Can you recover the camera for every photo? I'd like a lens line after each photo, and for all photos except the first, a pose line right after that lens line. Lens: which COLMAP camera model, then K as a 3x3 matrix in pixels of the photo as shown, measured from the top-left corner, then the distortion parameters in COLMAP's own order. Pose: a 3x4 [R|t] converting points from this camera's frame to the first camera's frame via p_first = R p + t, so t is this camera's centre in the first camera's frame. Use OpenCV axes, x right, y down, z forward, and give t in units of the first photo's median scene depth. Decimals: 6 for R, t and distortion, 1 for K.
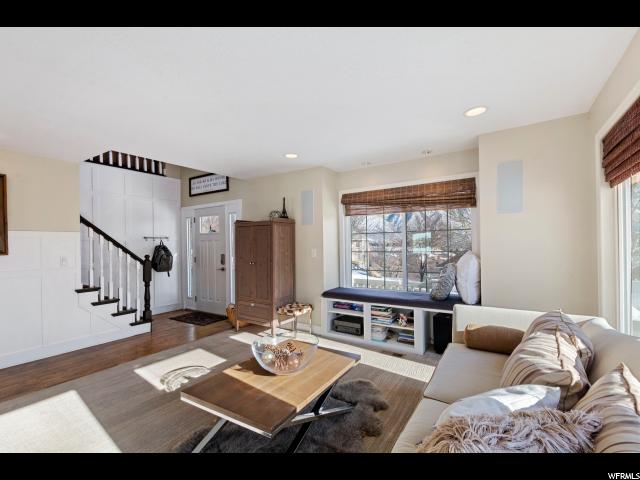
lens RADIAL K [[290.9, 0, 317.7], [0, 290.9, 244.7], [0, 0, 1]] dist [0.003369, 0.000413]
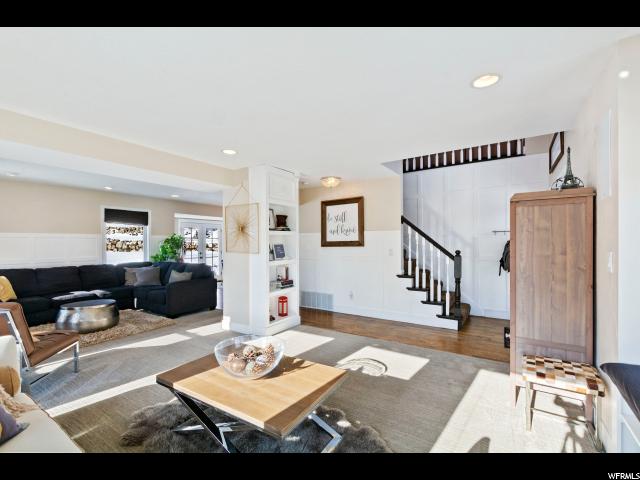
lens RADIAL K [[289.5, 0, 320.9], [0, 289.5, 240.1], [0, 0, 1]] dist [0.011152, 0.000013]
pose [[0.002067, 0.007906, -0.999967, 0.430577], [0.003745, 0.999962, 0.007914, -0.009181], [0.999991, -0.003761, 0.002037, 0.628585]]
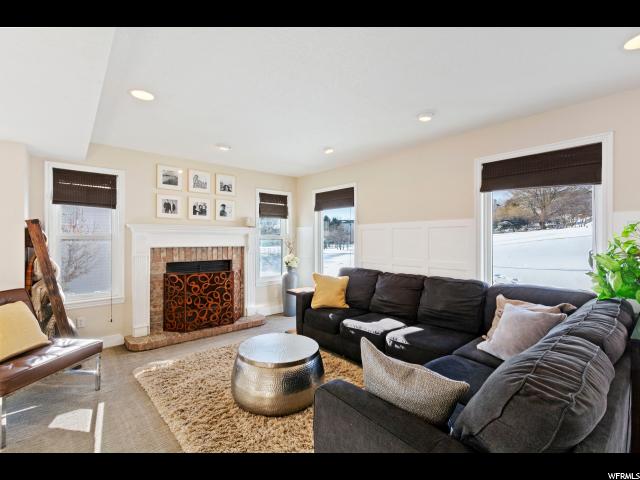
lens RADIAL K [[289.5, 0, 320.9], [0, 289.5, 240.1], [0, 0, 1]] dist [0.011152, 0.000013]
pose [[-0.962514, 0.017424, 0.270672, -0.928999], [0.016119, 0.999845, -0.007044, 0.020149], [-0.270753, -0.002417, -0.962646, 0.295746]]
